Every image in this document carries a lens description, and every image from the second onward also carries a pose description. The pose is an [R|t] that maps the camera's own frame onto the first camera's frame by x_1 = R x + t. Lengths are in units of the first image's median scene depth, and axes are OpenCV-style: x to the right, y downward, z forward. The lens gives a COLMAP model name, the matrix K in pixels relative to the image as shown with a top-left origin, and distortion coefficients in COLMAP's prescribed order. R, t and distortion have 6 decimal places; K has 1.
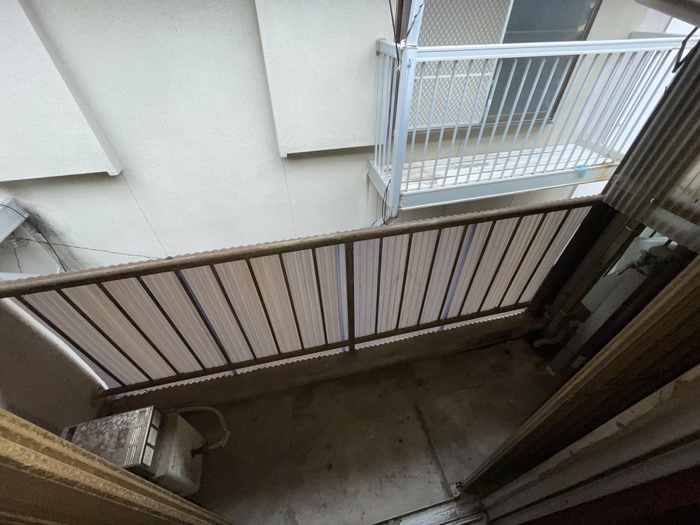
lens RADIAL K [[281.8, 0, 350.0], [0, 281.8, 260.3], [0, 0, 1]] dist [-0.007913, -0.000064]
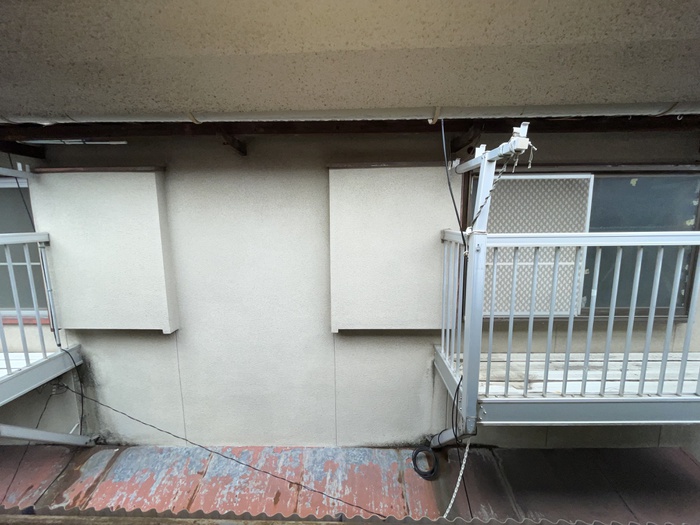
lens RADIAL K [[284.7, 0, 341.1], [0, 284.7, 264.9], [0, 0, 1]] dist [-0.000322, -0.000029]
pose [[0.960083, 0.028763, -0.278233, 0.035298], [-0.177033, 0.832610, -0.524804, -0.075117], [0.216565, 0.553112, 0.804467, 0.156969]]
